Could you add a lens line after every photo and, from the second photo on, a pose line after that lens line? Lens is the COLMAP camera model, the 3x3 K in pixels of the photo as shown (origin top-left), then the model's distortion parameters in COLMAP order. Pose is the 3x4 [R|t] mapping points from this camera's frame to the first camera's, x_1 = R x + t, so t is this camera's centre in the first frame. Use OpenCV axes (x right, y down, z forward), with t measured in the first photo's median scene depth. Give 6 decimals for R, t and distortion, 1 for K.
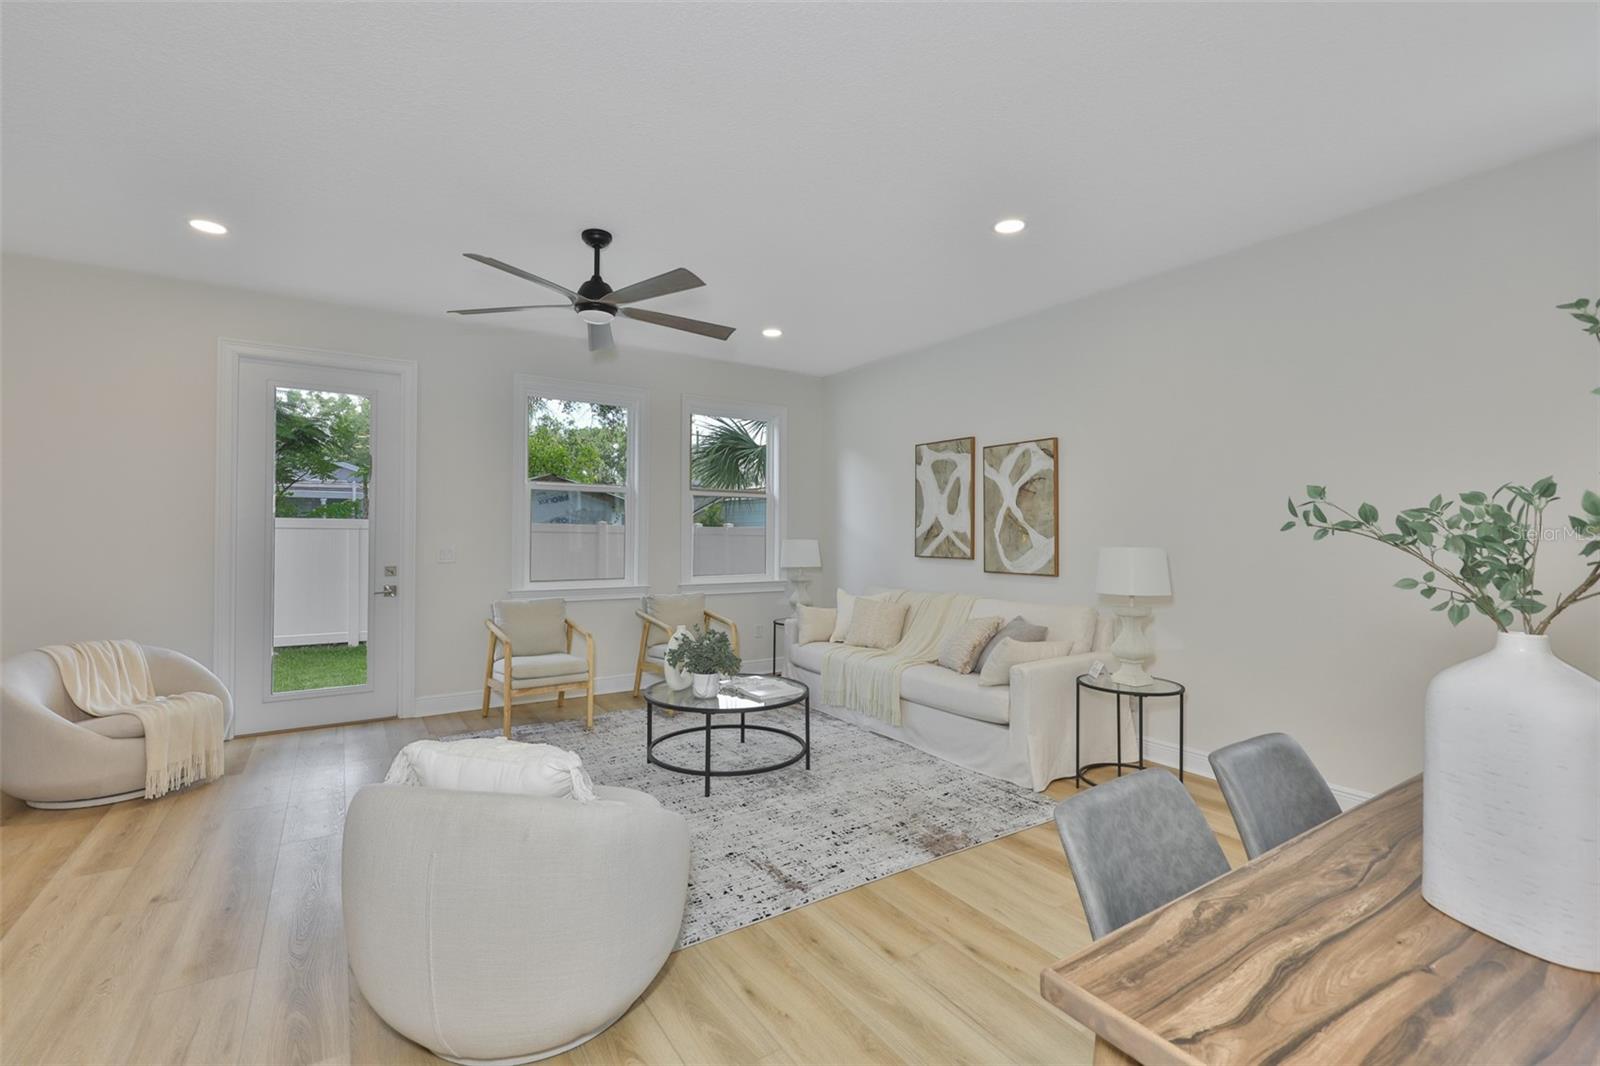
lens RADIAL K [[697.7, 0, 809.2], [0, 697.7, 534.5], [0, 0, 1]] dist [-0.002221, -0.000151]
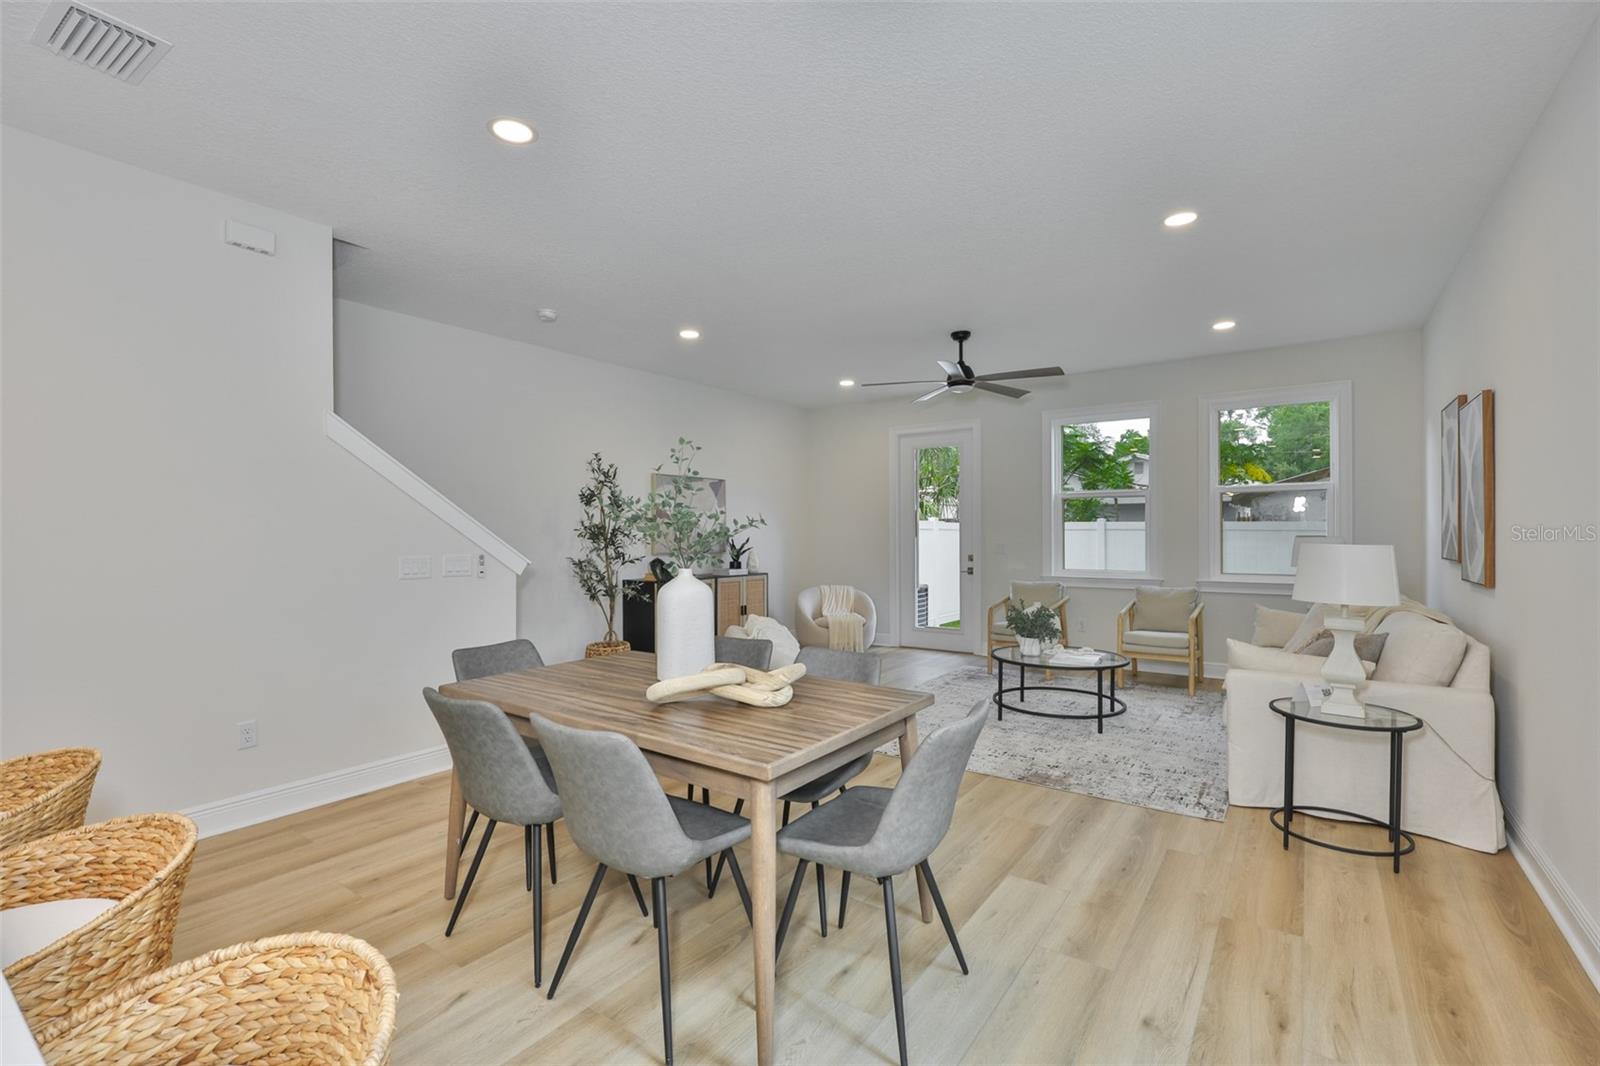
lens RADIAL K [[732.6, 0, 800.0], [0, 732.6, 533.0], [0, 0, 1]] dist [0.004419, 0.000314]
pose [[0.345610, -0.007522, -0.938348, 0.806963], [0.005742, 0.999966, -0.005901, 0.005868], [0.938361, -0.003348, 0.345642, 0.090033]]
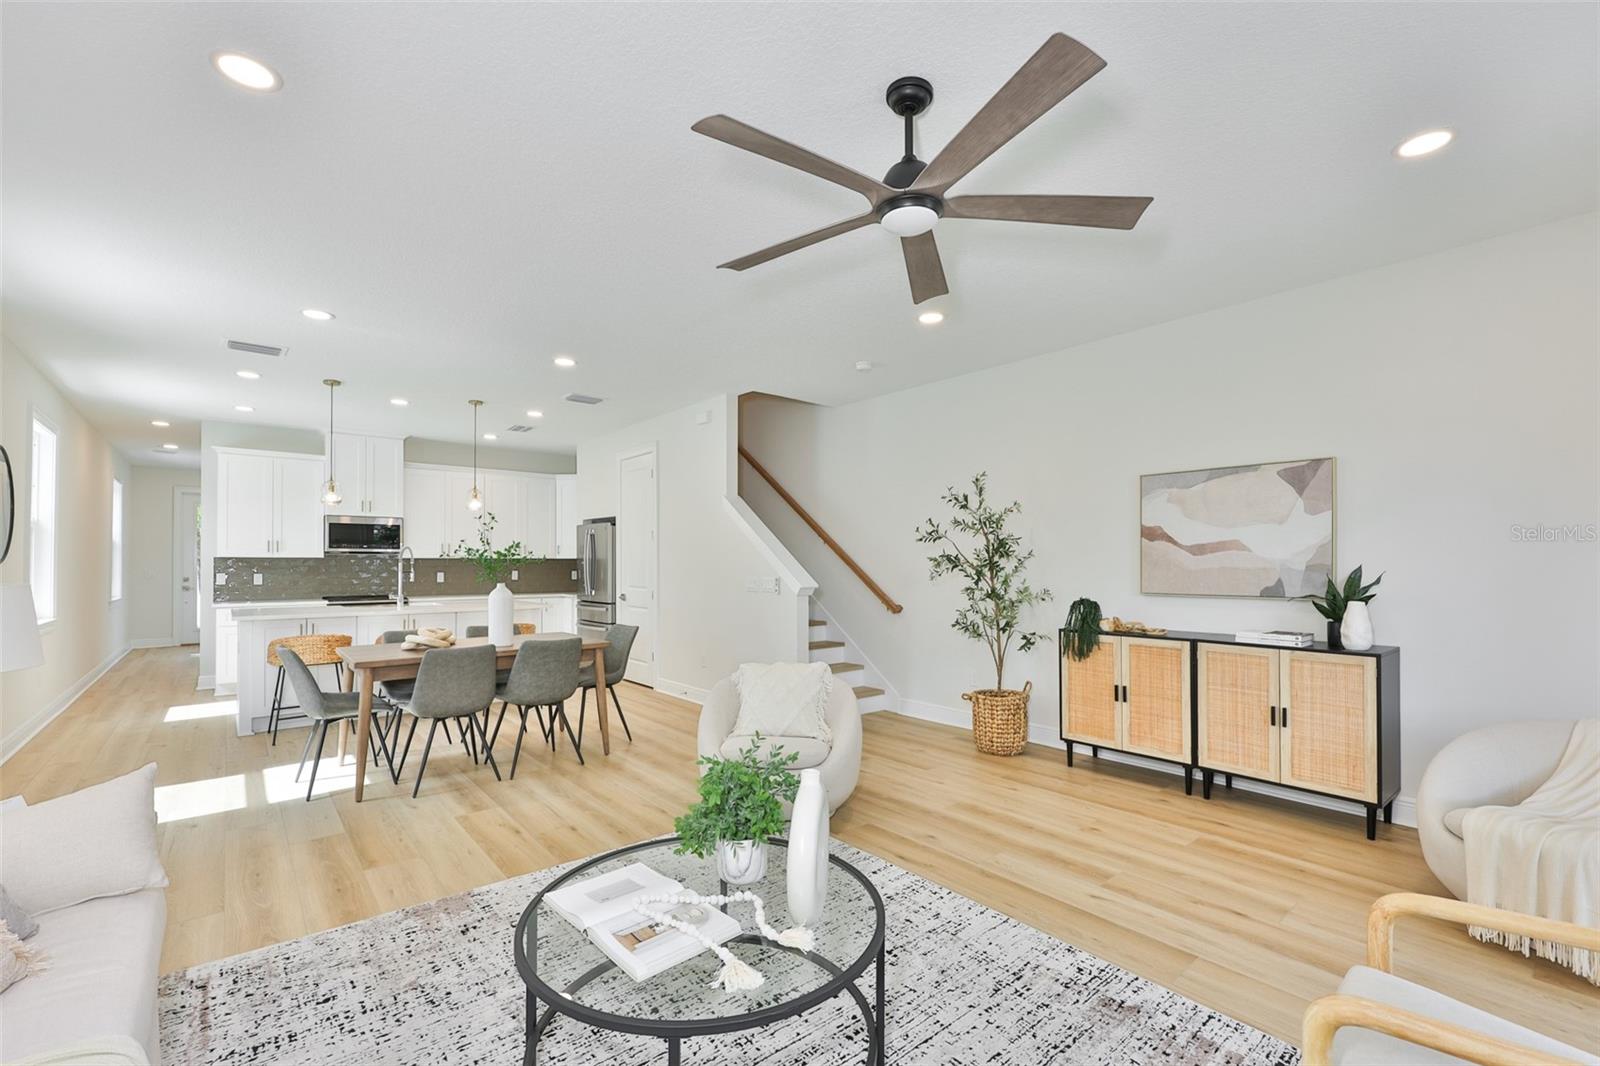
lens RADIAL K [[682.1, 0, 772.9], [0, 682.1, 557.4], [0, 0, 1]] dist [-0.001657, -0.000169]
pose [[-0.997784, -0.006539, -0.066207, -0.107643], [-0.006194, 0.999966, -0.005427, -0.003573], [0.066240, -0.005005, -0.997791, 1.212553]]
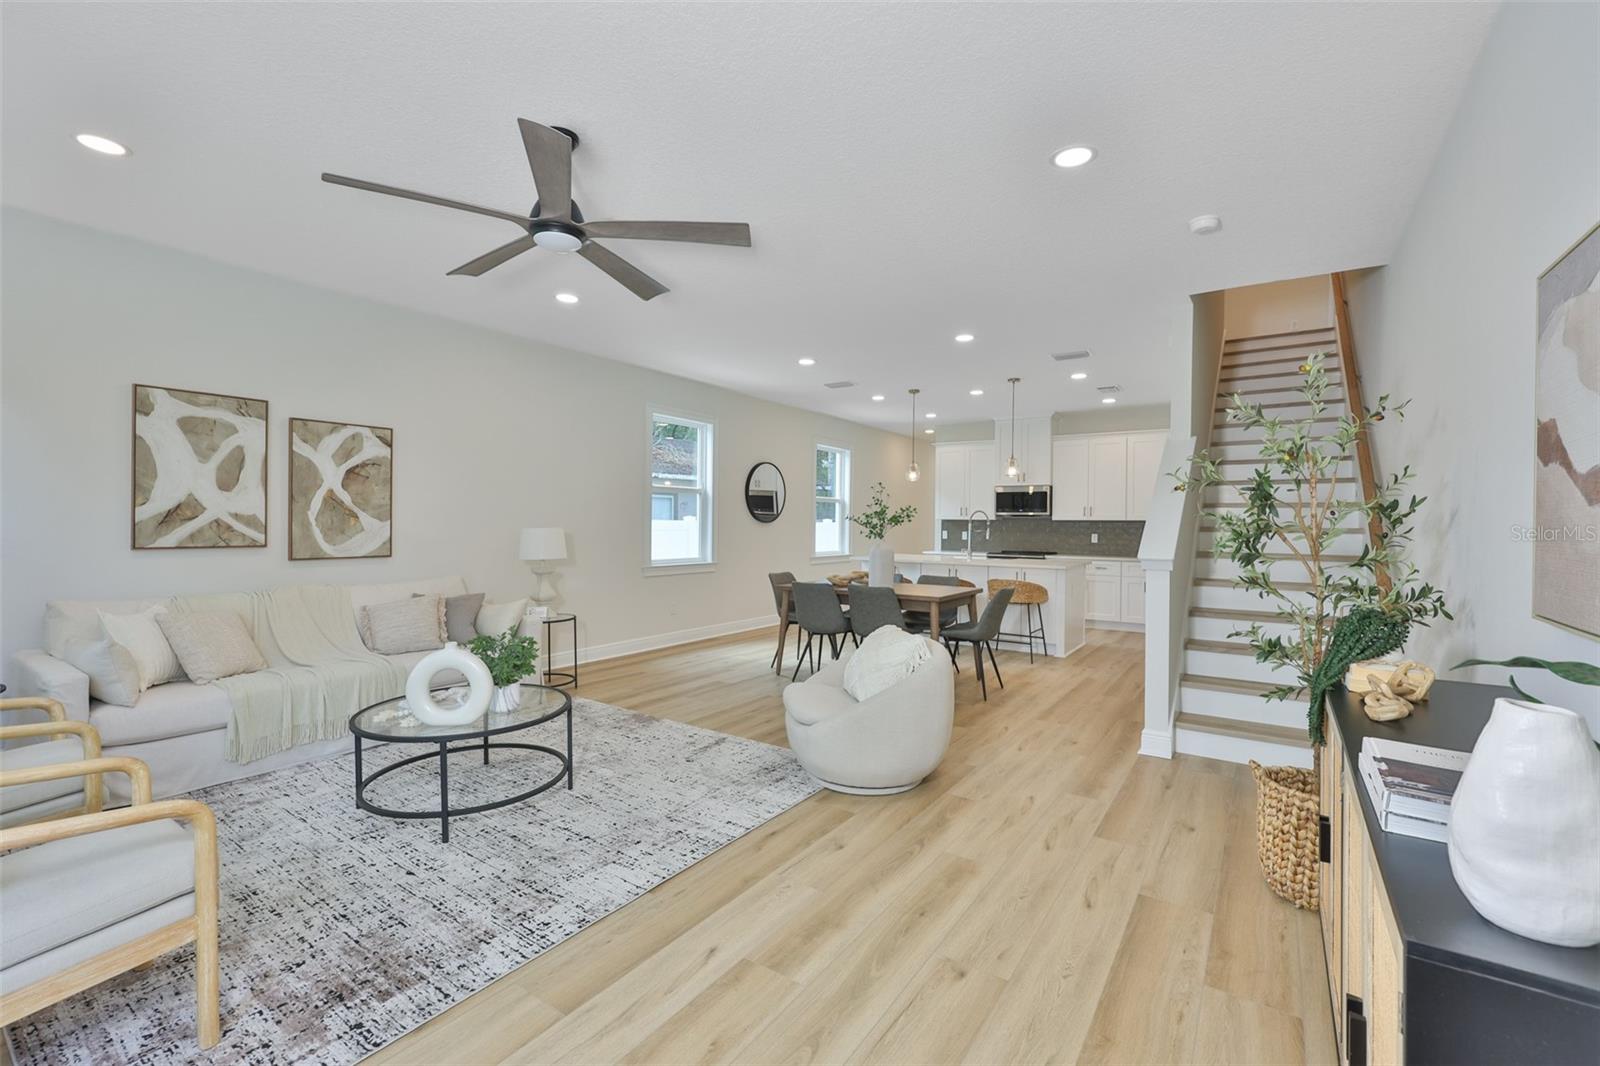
lens RADIAL K [[659.3, 0, 810.2], [0, 659.3, 528.2], [0, 0, 1]] dist [-0.000202, 0.000063]
pose [[-0.367342, -0.017873, 0.929914, -0.830525], [-0.009167, 0.999836, 0.015596, -0.005848], [-0.930041, -0.002795, -0.367445, 0.759873]]
